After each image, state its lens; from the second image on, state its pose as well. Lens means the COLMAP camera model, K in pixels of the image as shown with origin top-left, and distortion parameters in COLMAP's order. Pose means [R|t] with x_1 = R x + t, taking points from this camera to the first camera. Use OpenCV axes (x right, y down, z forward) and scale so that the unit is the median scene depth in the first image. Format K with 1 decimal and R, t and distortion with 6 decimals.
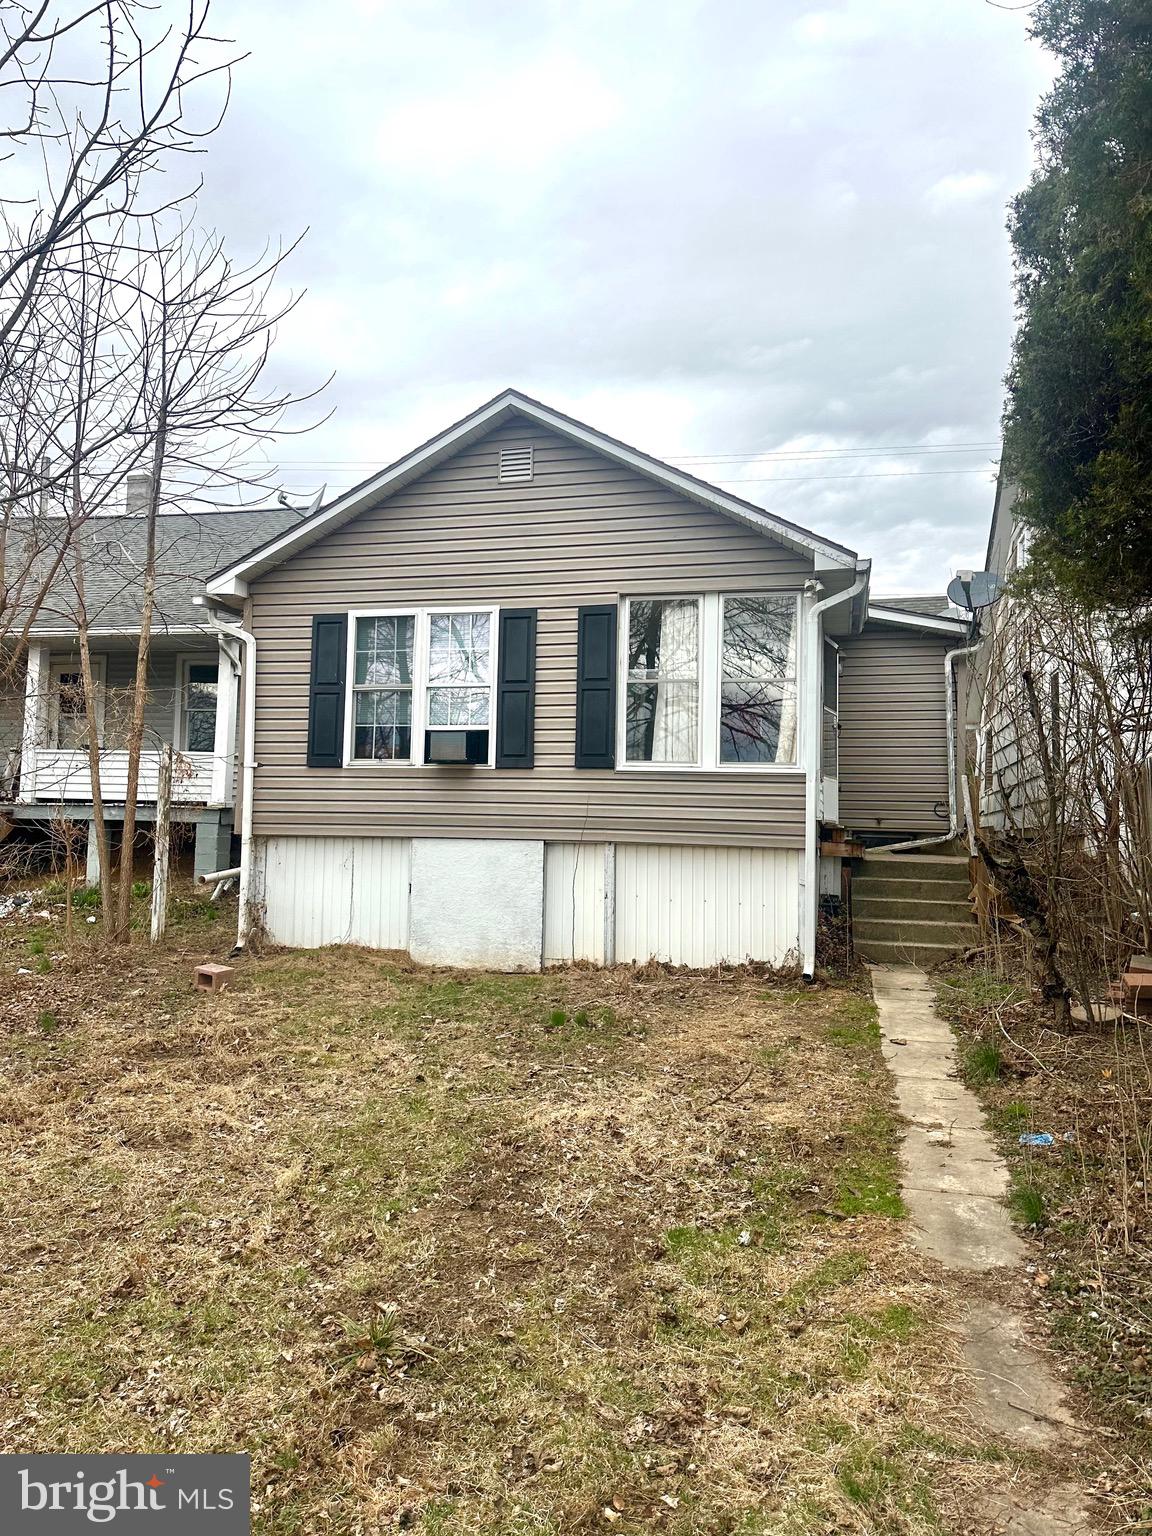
lens RADIAL K [[1076.6, 0, 576.0], [0, 1076.6, 768.0], [0, 0, 1]] dist [0.063927, -0.080192]
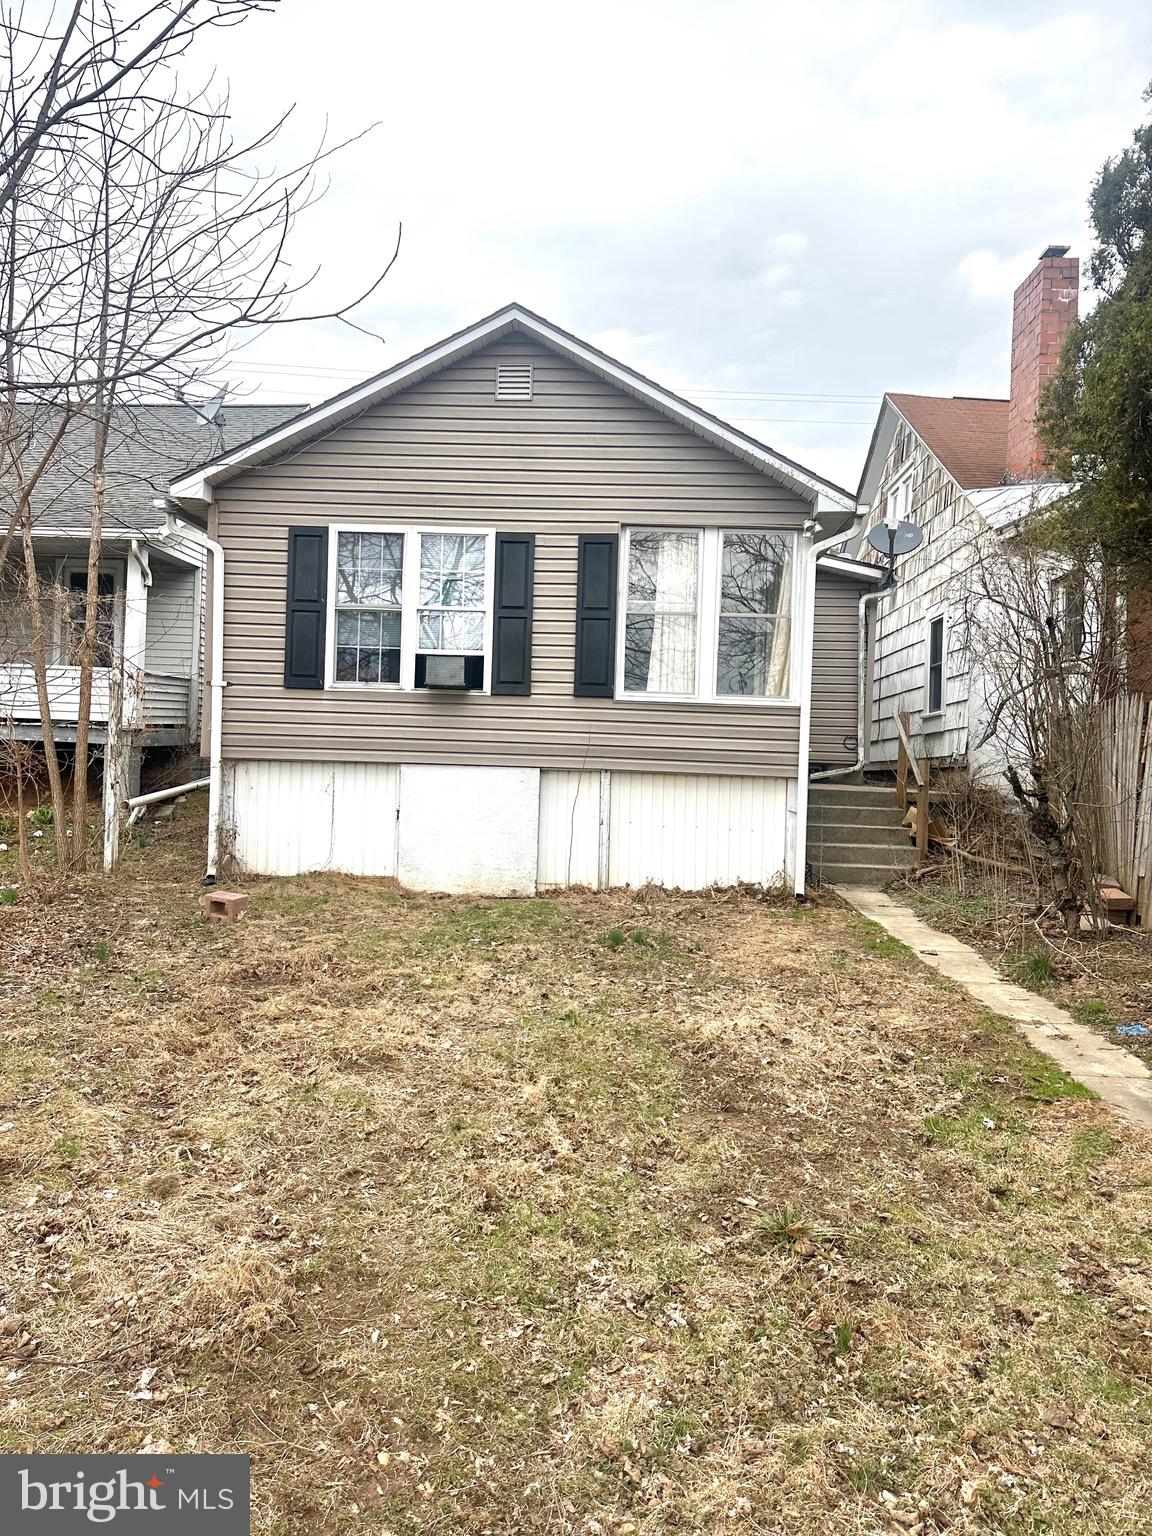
lens RADIAL K [[1062.6, 0, 620.0], [0, 1062.6, 777.5], [0, 0, 1]] dist [0.077424, -0.118375]
pose [[0.978766, 0.008689, 0.204797, -0.159200], [-0.023766, 0.997173, 0.071277, 0.003713], [-0.203599, -0.074631, 0.976206, 0.011126]]
